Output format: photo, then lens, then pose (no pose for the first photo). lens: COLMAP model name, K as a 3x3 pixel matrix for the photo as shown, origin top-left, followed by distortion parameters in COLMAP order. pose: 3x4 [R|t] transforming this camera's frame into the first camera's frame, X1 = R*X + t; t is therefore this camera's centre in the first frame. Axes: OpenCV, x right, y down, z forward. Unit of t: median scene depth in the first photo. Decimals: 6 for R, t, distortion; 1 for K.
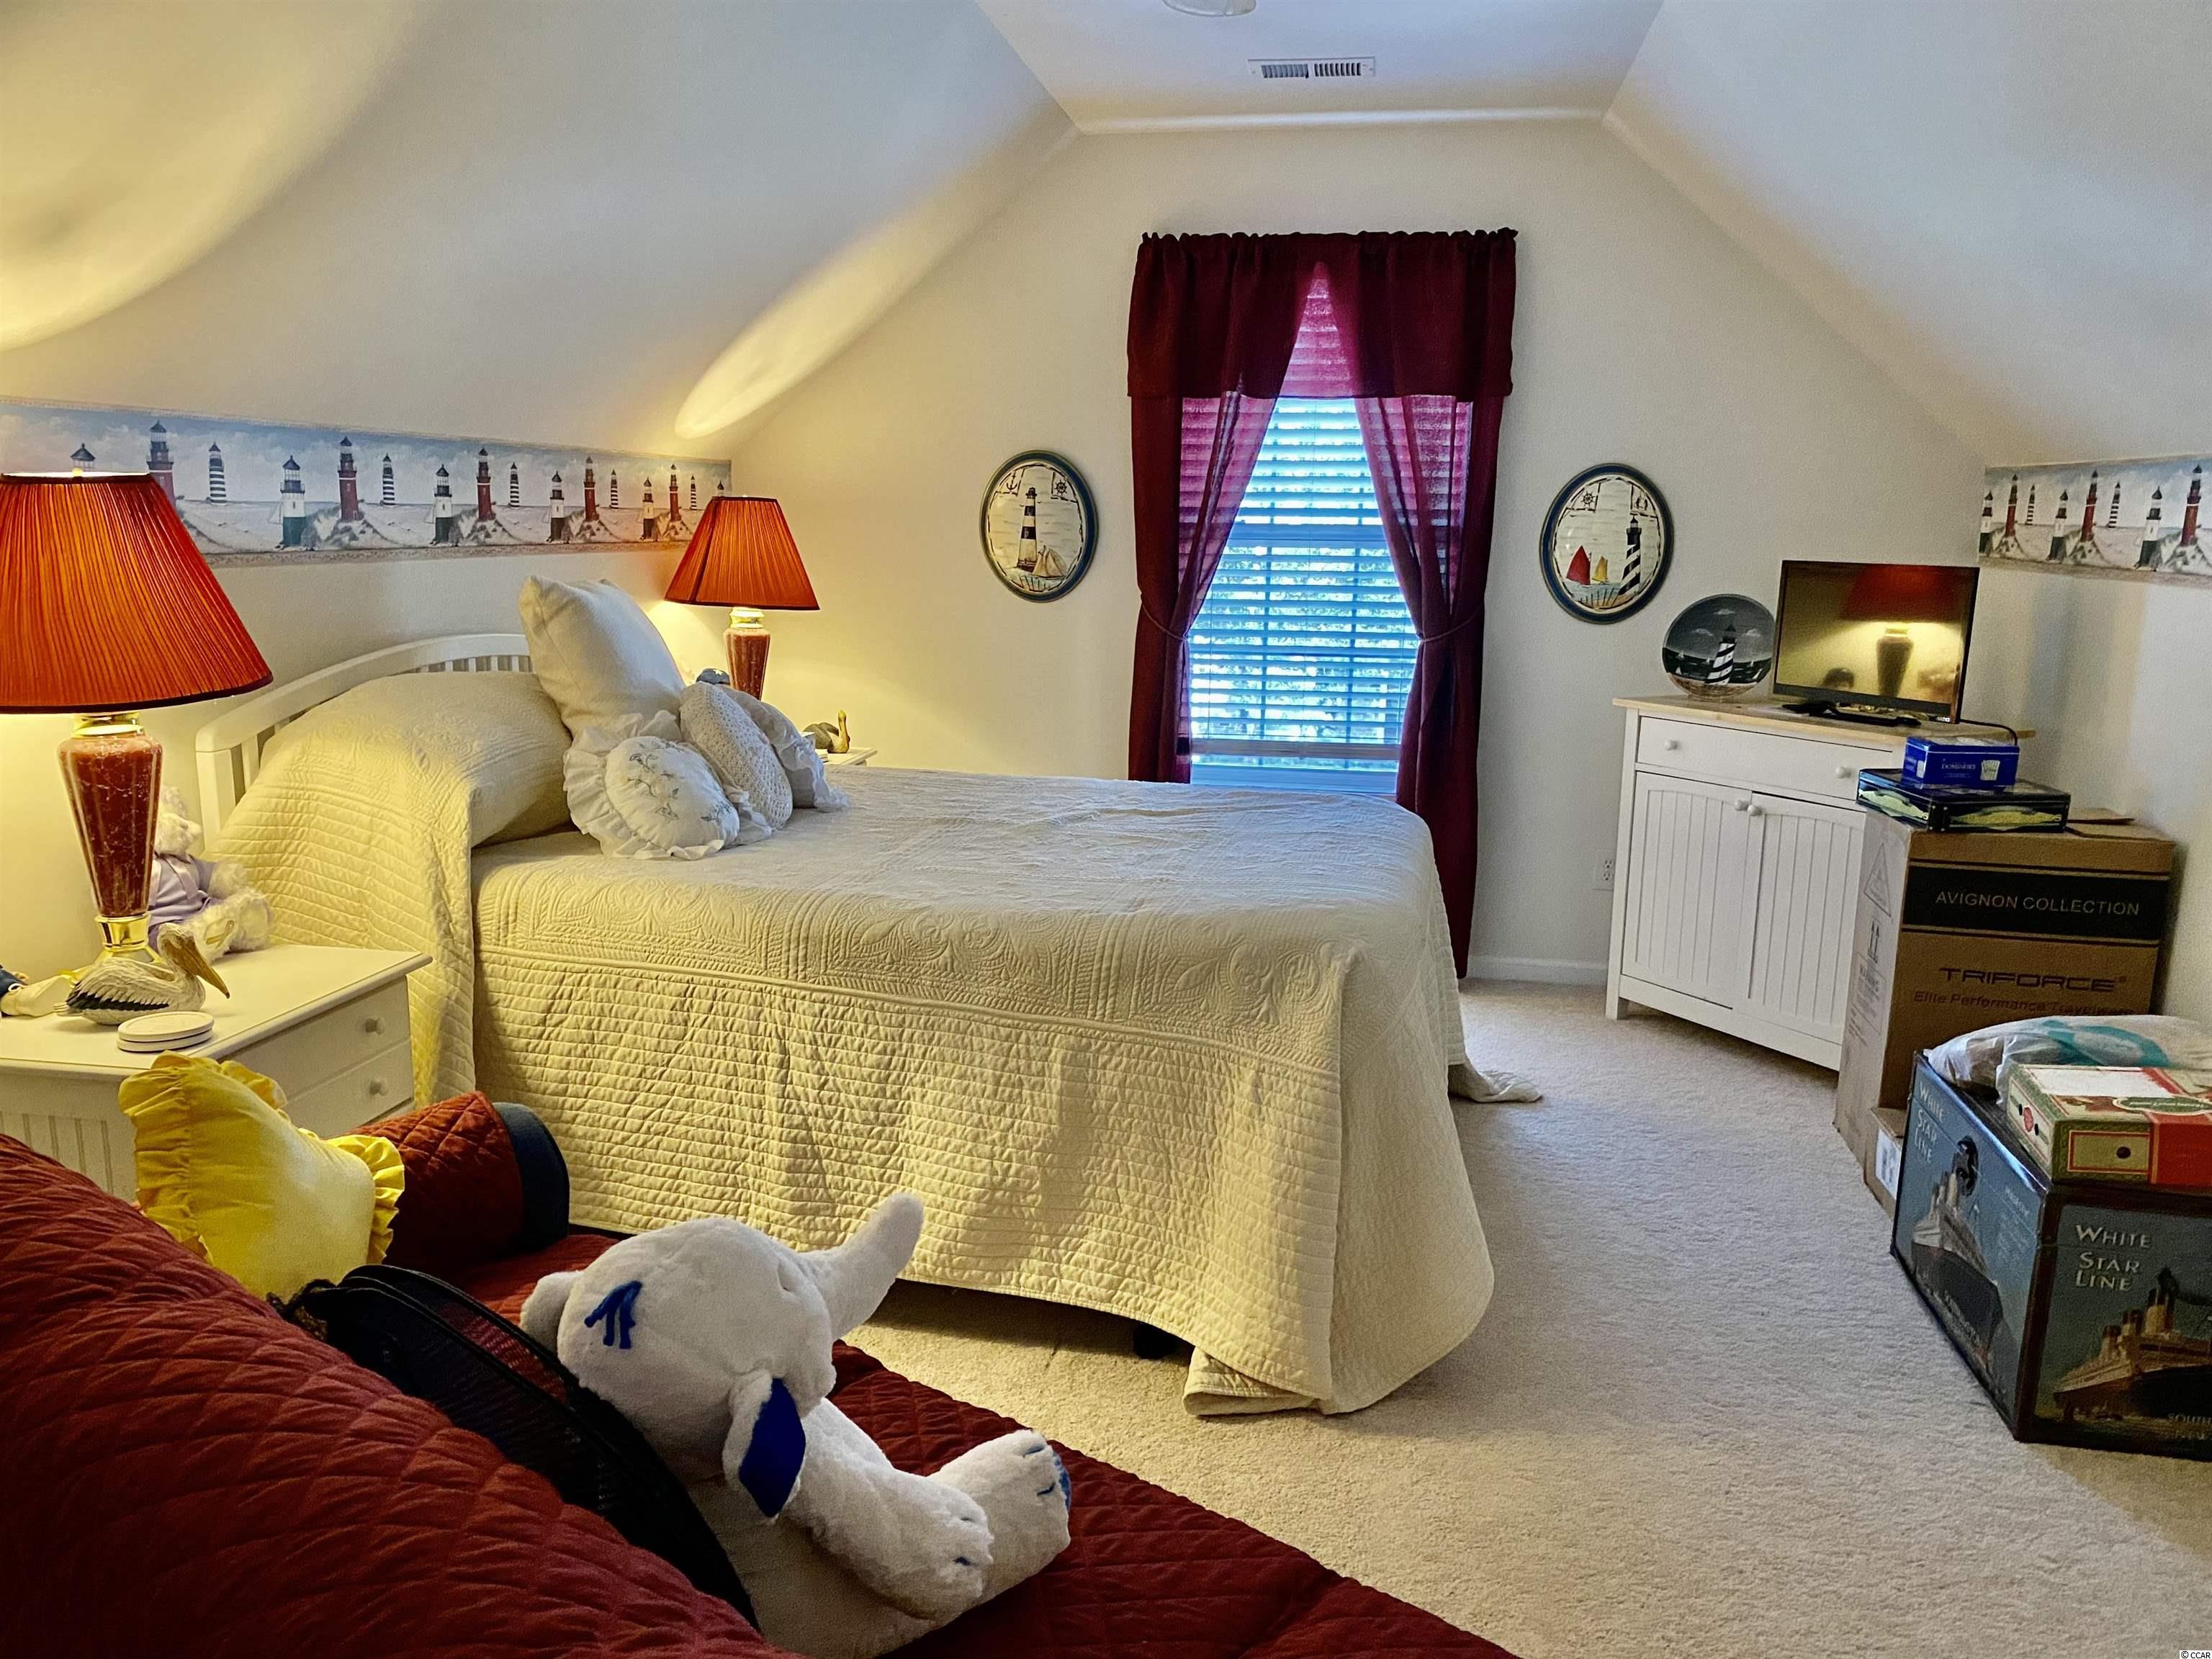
lens RADIAL K [[1719.5, 0, 1100.2], [0, 1719.5, 819.6], [0, 0, 1]] dist [0.008805, -0.002958]
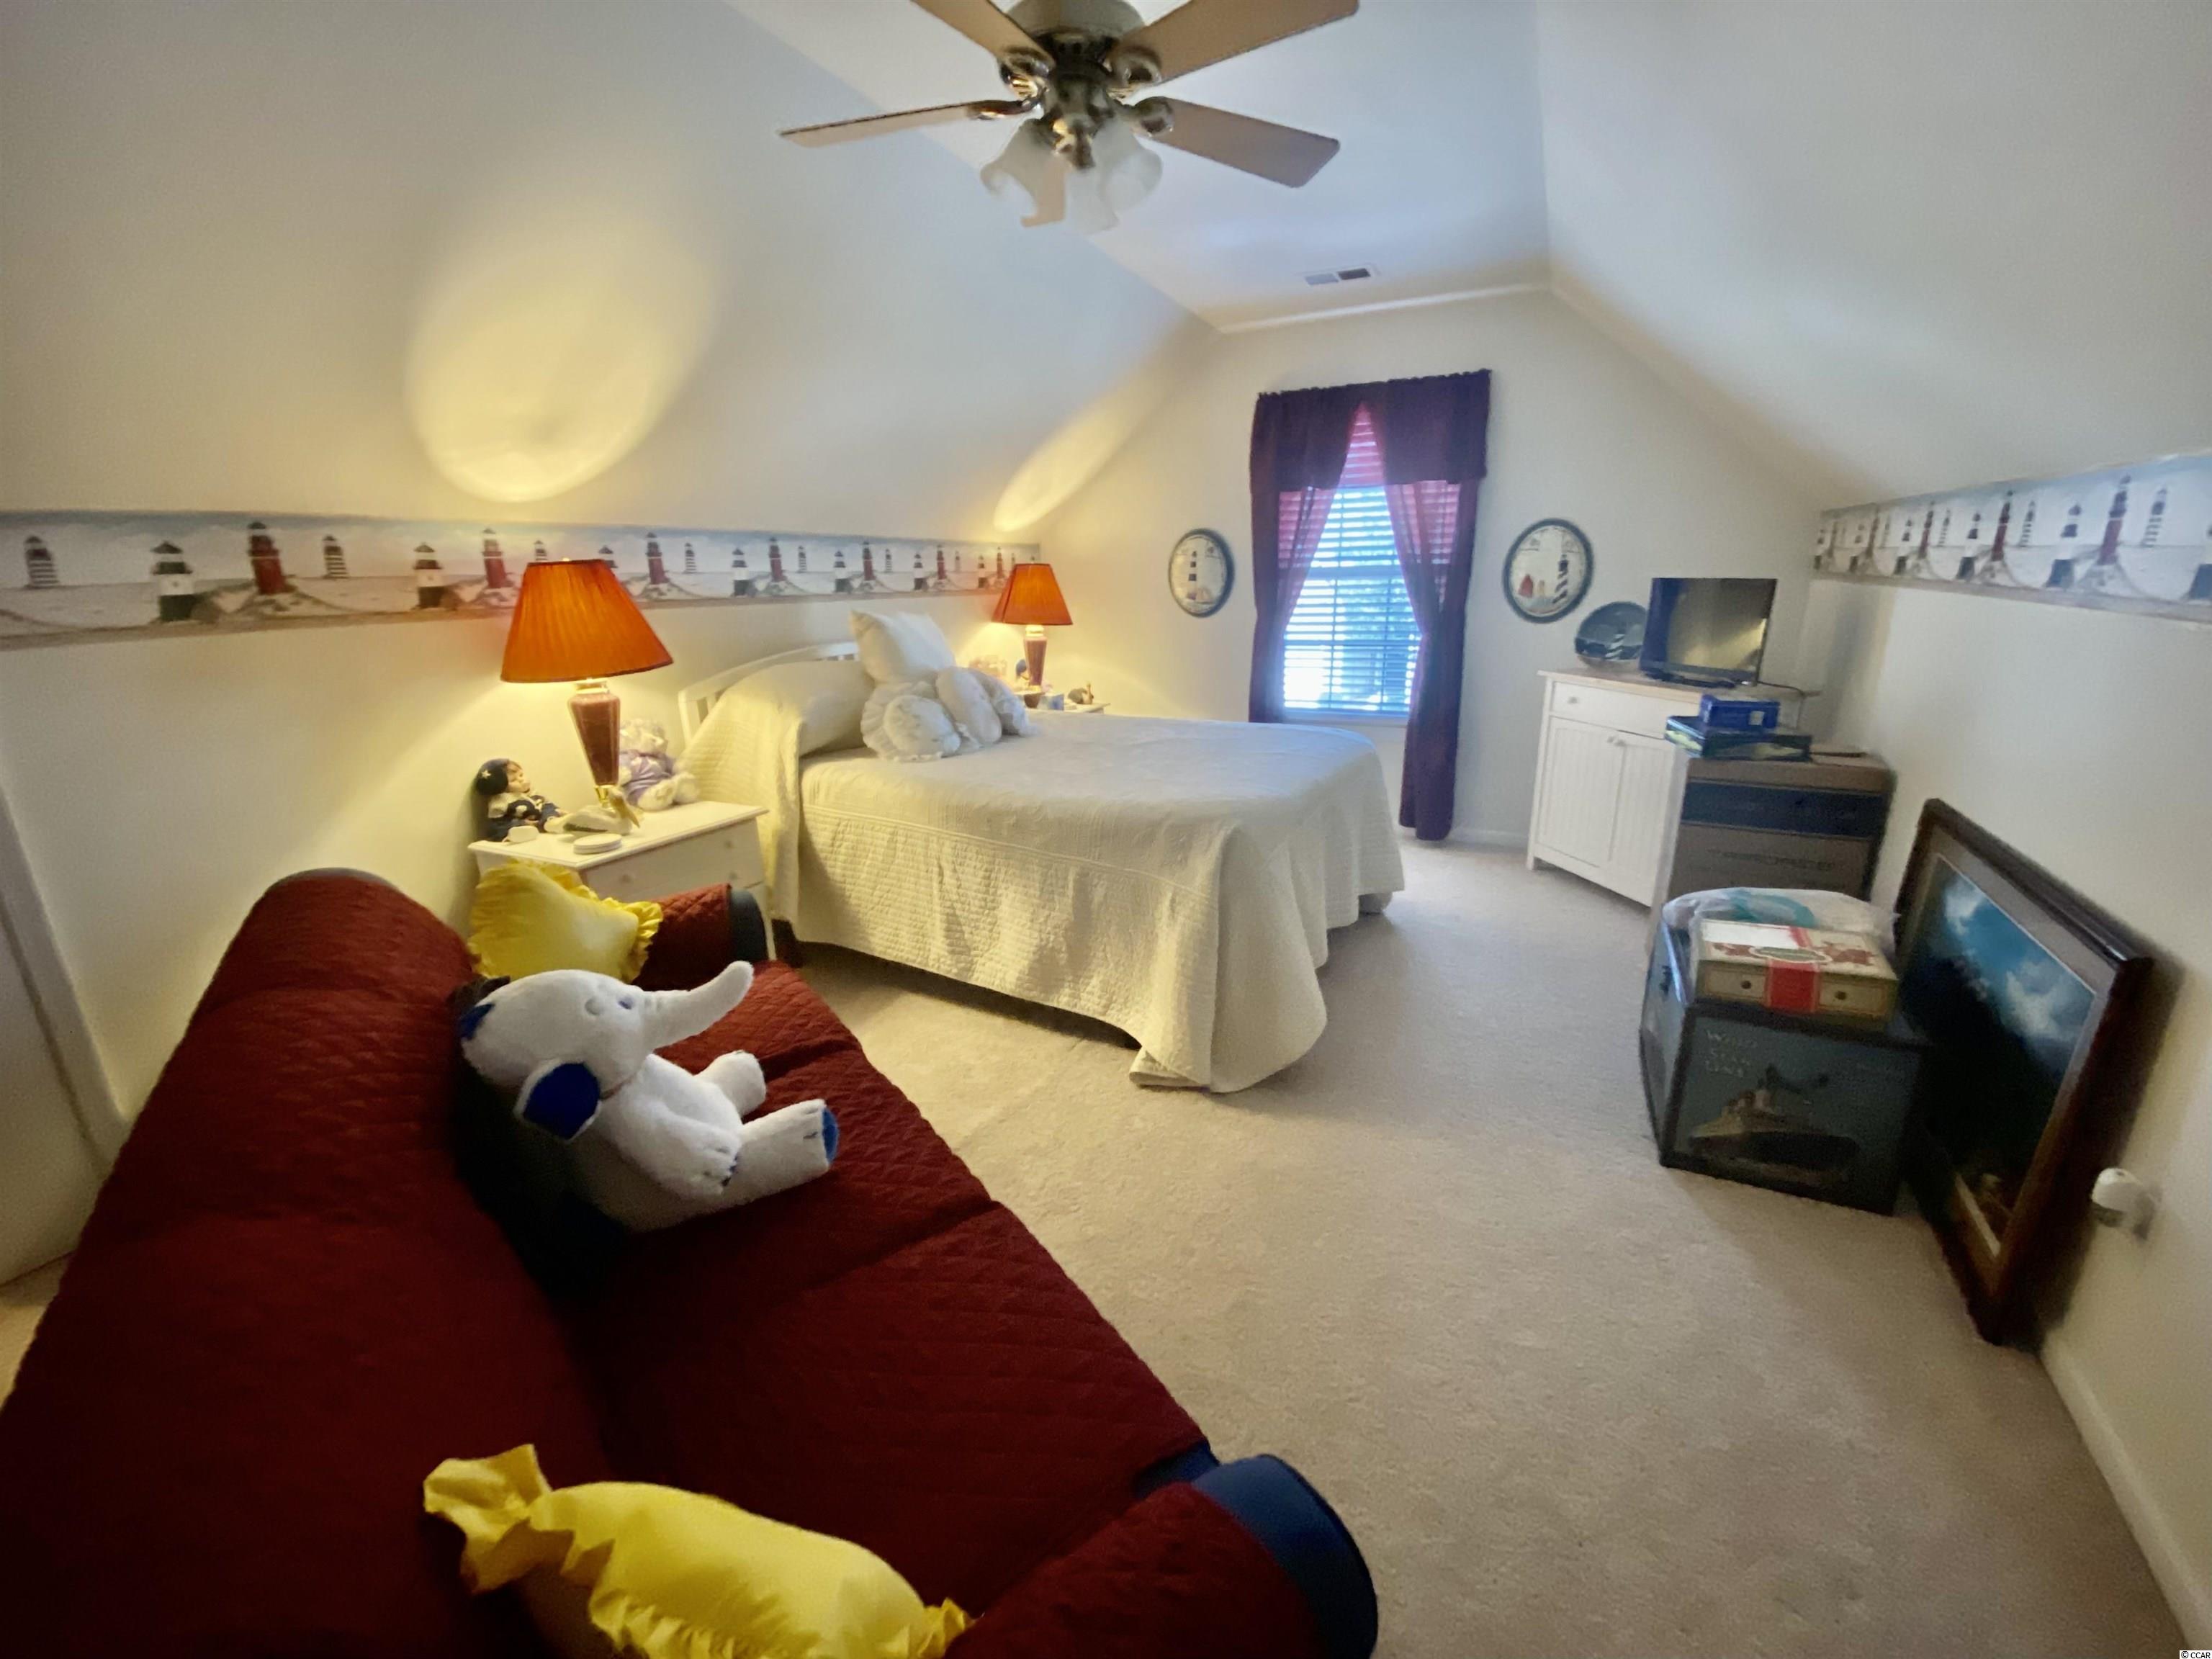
lens RADIAL K [[903.4, 0, 1118.5], [0, 903.4, 827.7], [0, 0, 1]] dist [0.023244, -0.023128]
pose [[0.962580, 0.040053, -0.268020, 0.228677], [-0.013330, 0.994818, 0.100793, -0.007091], [0.270669, -0.093449, 0.958126, 0.109453]]
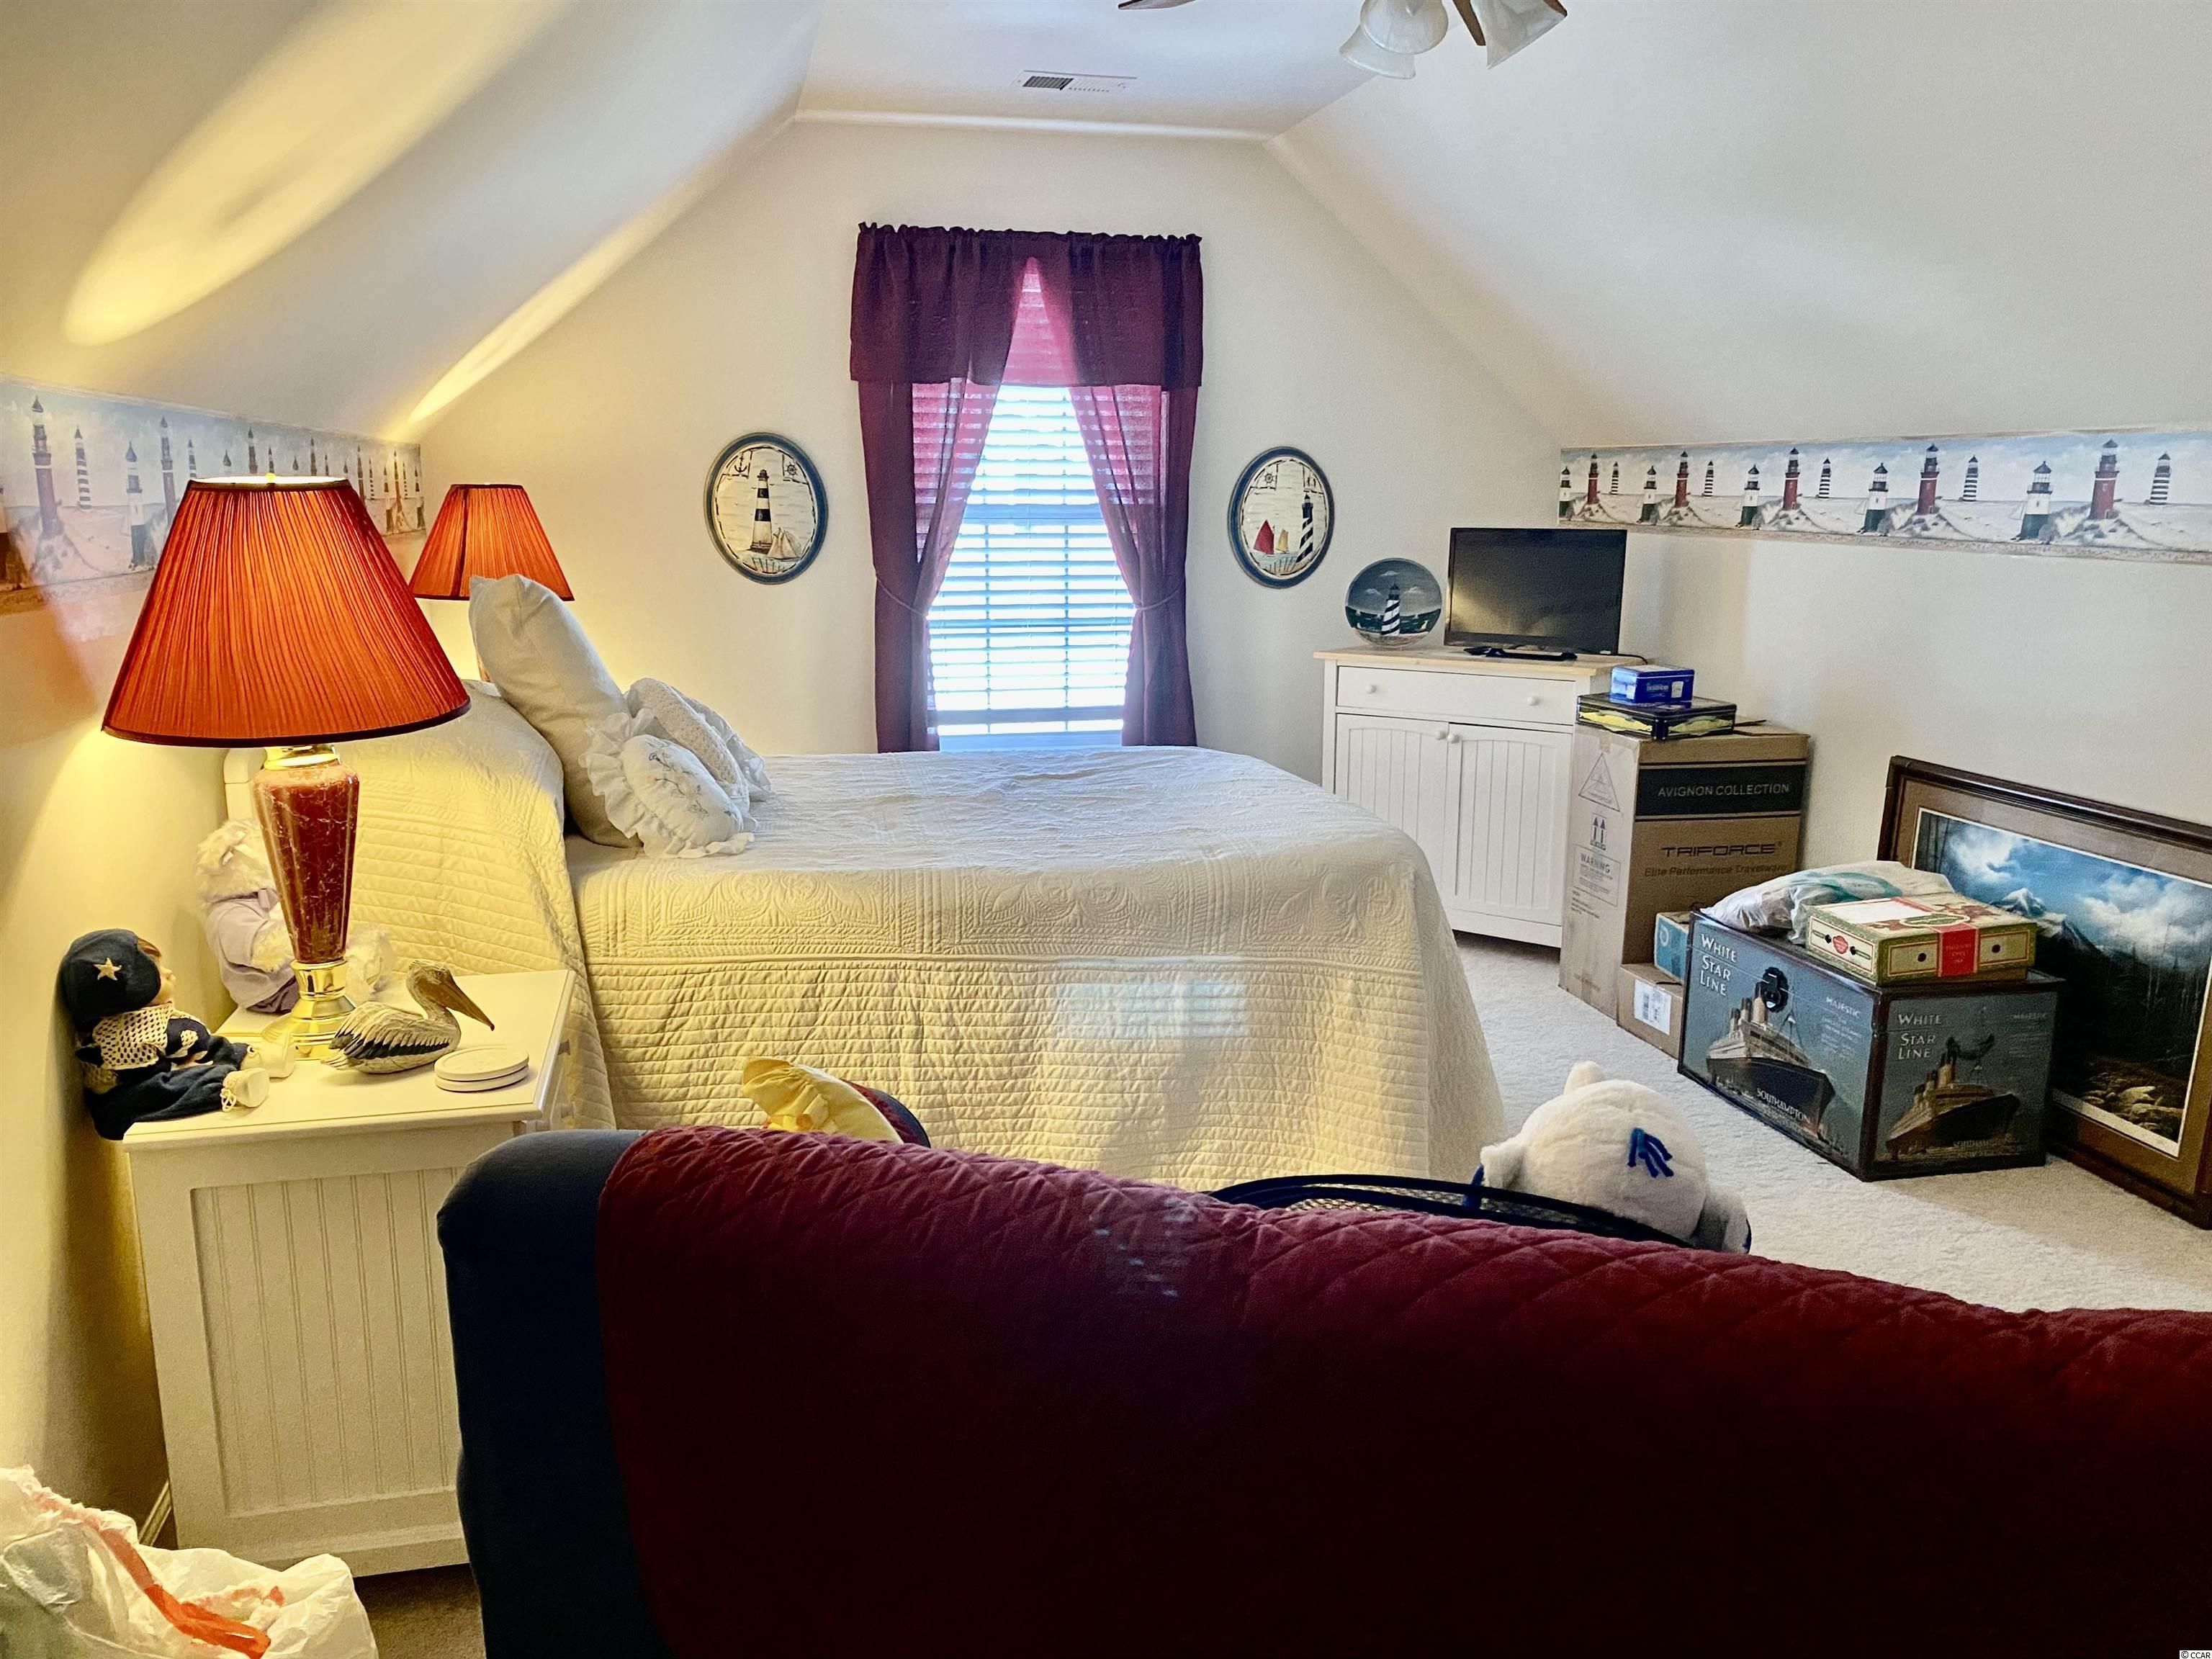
lens RADIAL K [[1661.7, 0, 1100.6], [0, 1661.7, 855.6], [0, 0, 1]] dist [0.030571, -0.066118]
pose [[0.920717, -0.097185, 0.377935, -0.398974], [0.082518, 0.995079, 0.054853, -0.010573], [-0.381406, -0.019317, 0.924206, 0.025705]]
